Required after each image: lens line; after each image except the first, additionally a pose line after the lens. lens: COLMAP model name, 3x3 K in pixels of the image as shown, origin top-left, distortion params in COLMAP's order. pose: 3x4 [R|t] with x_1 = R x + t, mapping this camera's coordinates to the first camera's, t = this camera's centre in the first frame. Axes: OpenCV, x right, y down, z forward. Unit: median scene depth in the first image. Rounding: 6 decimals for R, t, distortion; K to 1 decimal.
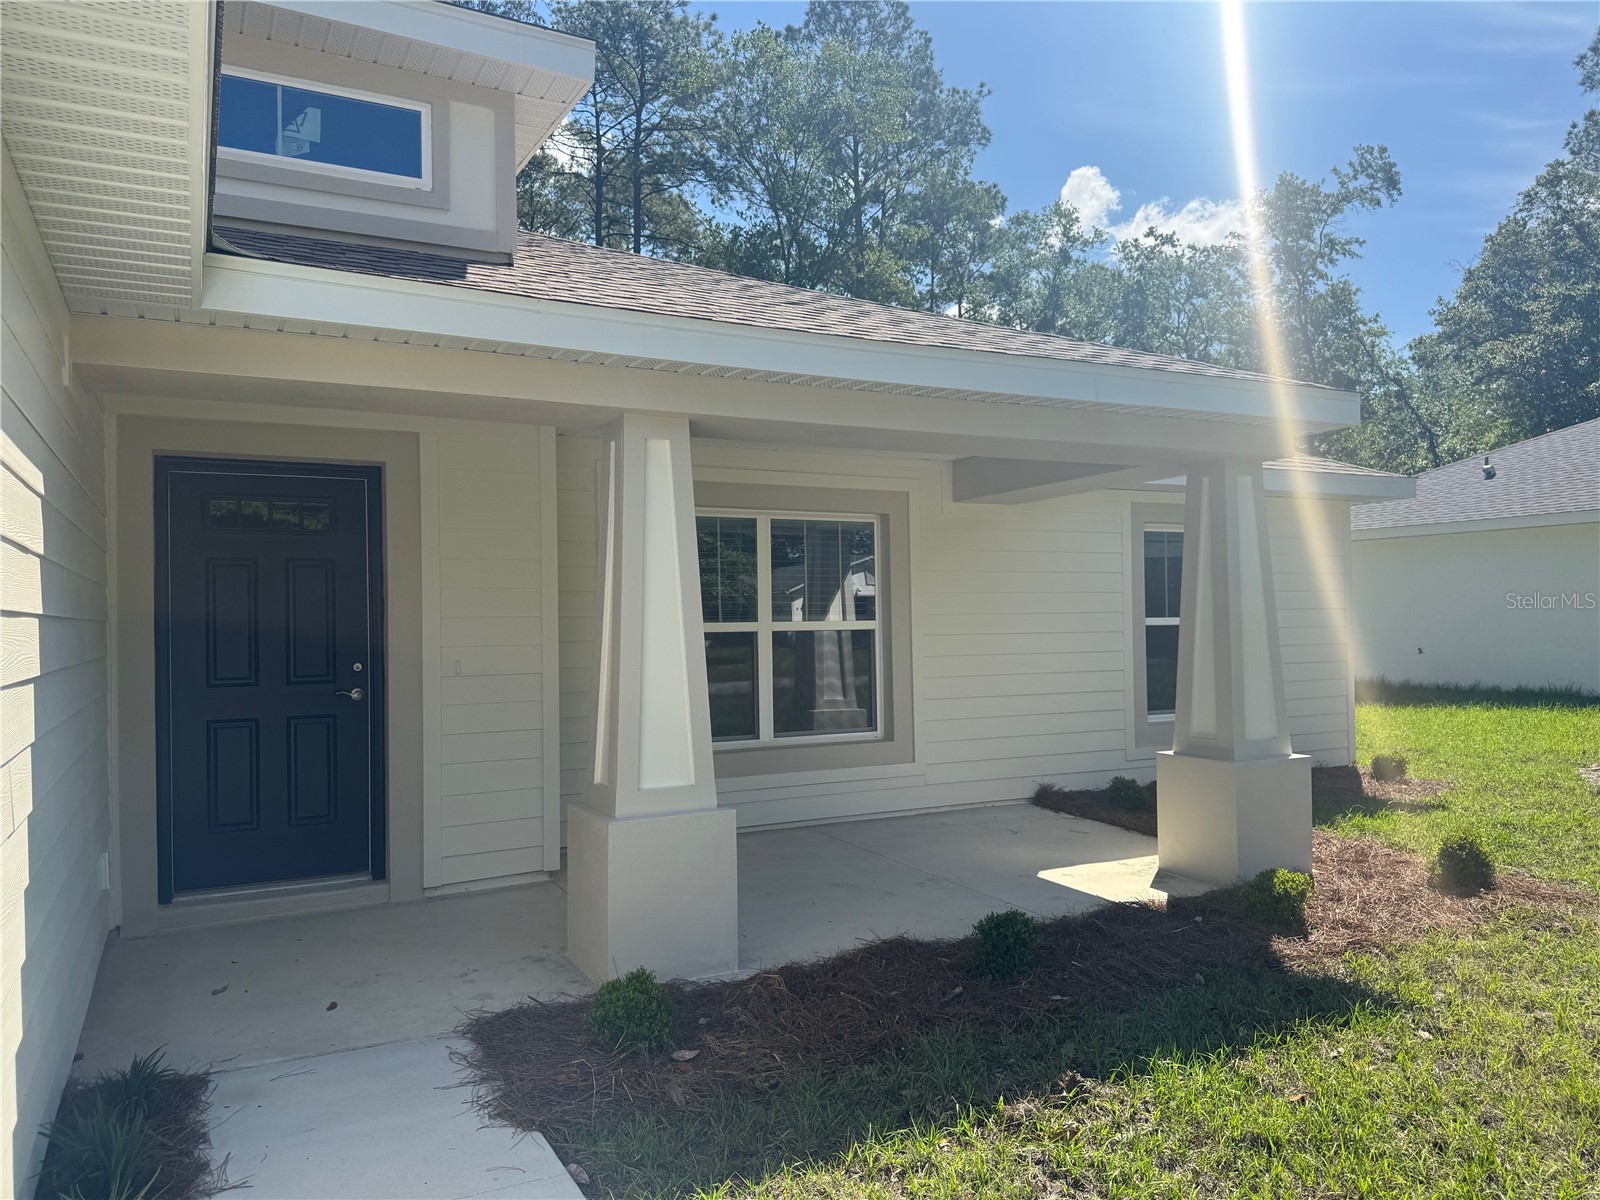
lens RADIAL K [[1129.8, 0, 800.0], [0, 1129.8, 600.0], [0, 0, 1]] dist [0.097632, -0.139010]
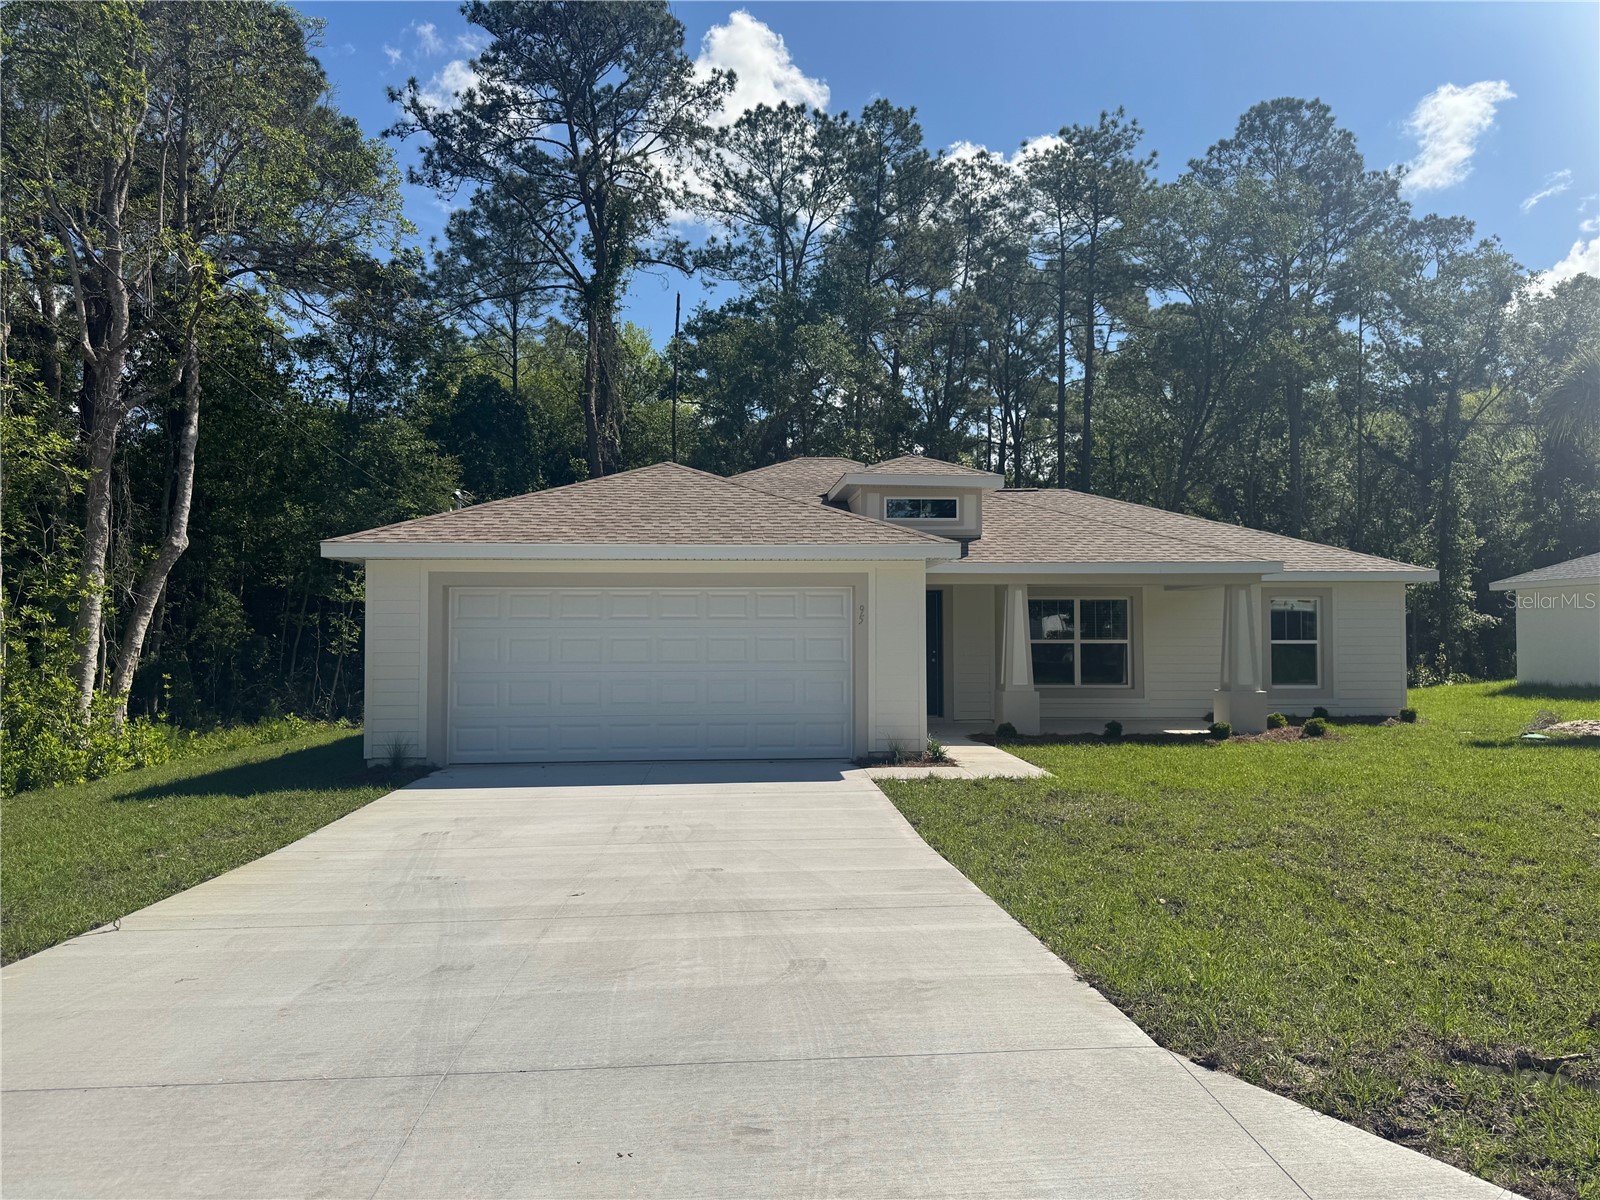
lens RADIAL K [[1129.8, 0, 800.0], [0, 1129.8, 600.0], [0, 0, 1]] dist [0.097632, -0.139010]
pose [[0.913205, -0.009820, -0.407383, 0.292528], [0.004034, 0.999878, -0.015059, -0.023268], [0.407482, 0.012109, 0.913133, -1.067737]]
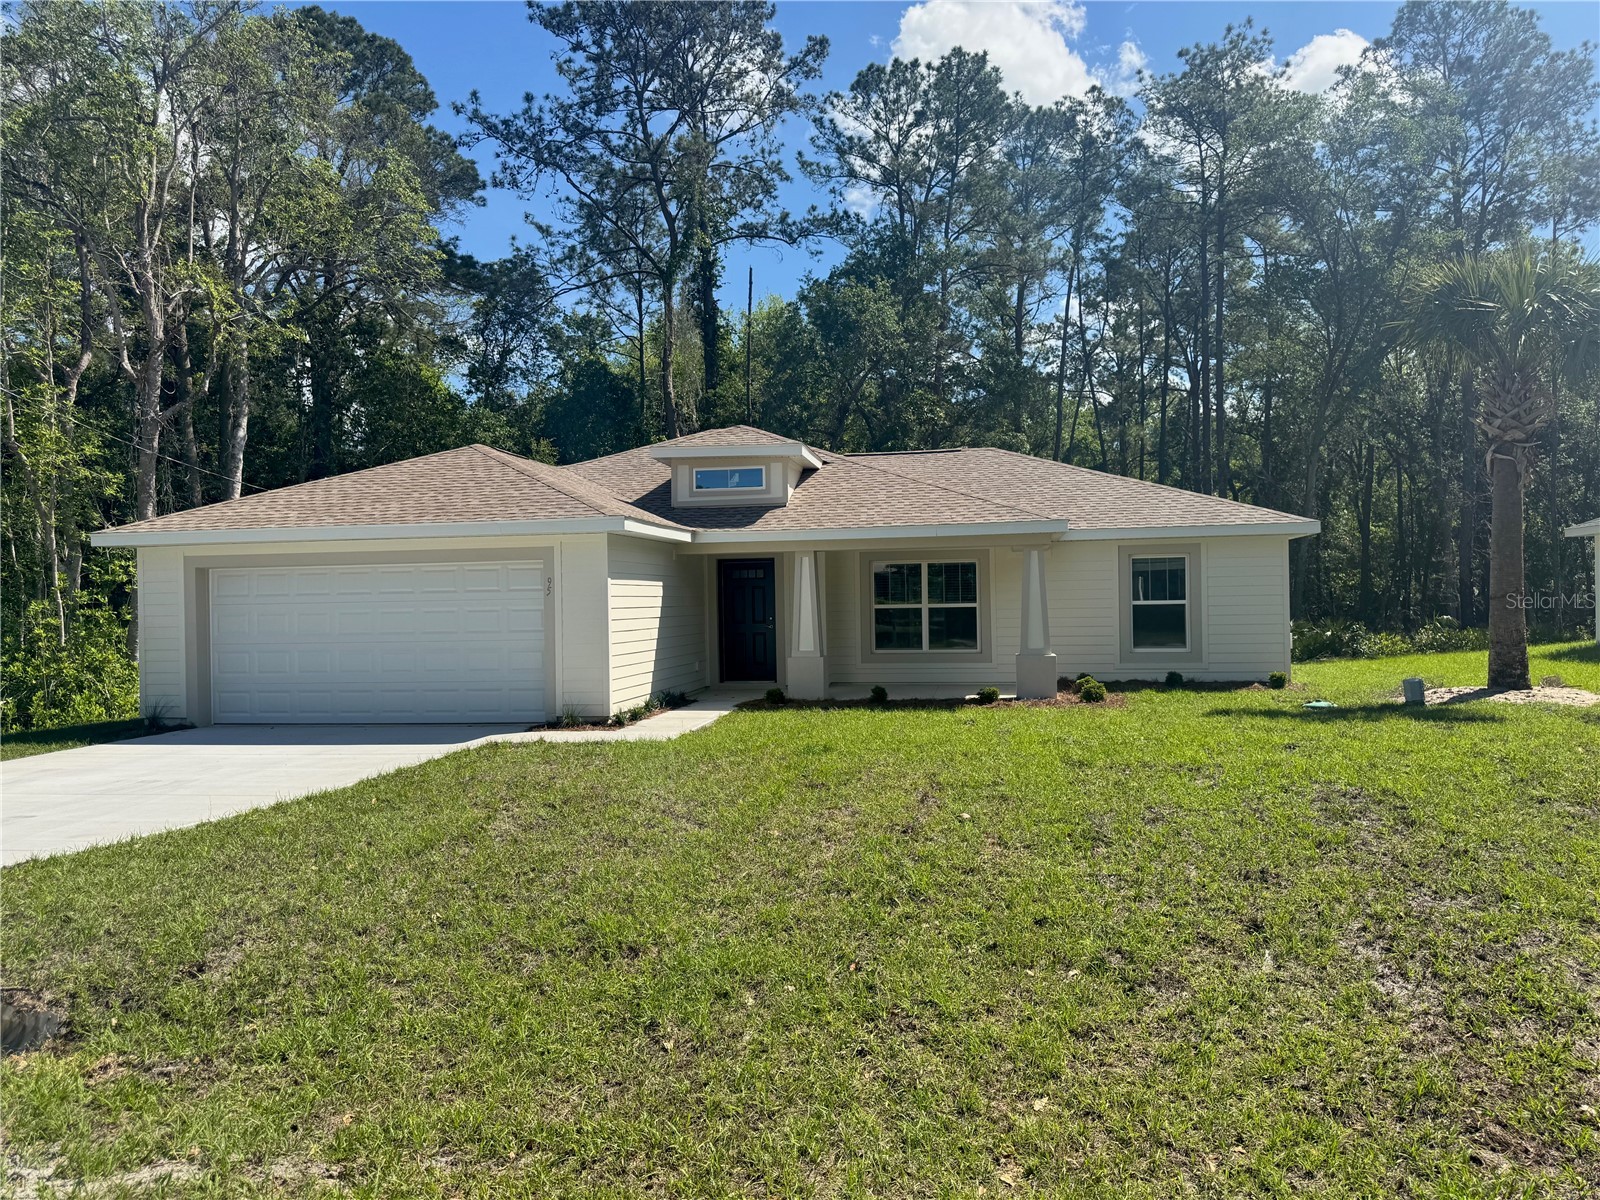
lens RADIAL K [[1130.3, 0, 800.0], [0, 1130.3, 600.0], [0, 0, 1]] dist [0.069001, -0.083597]
pose [[0.787393, -0.010929, -0.616355, 0.856513], [0.024503, 0.999608, 0.013577, -0.020503], [0.615965, -0.025793, 0.787352, -0.770367]]
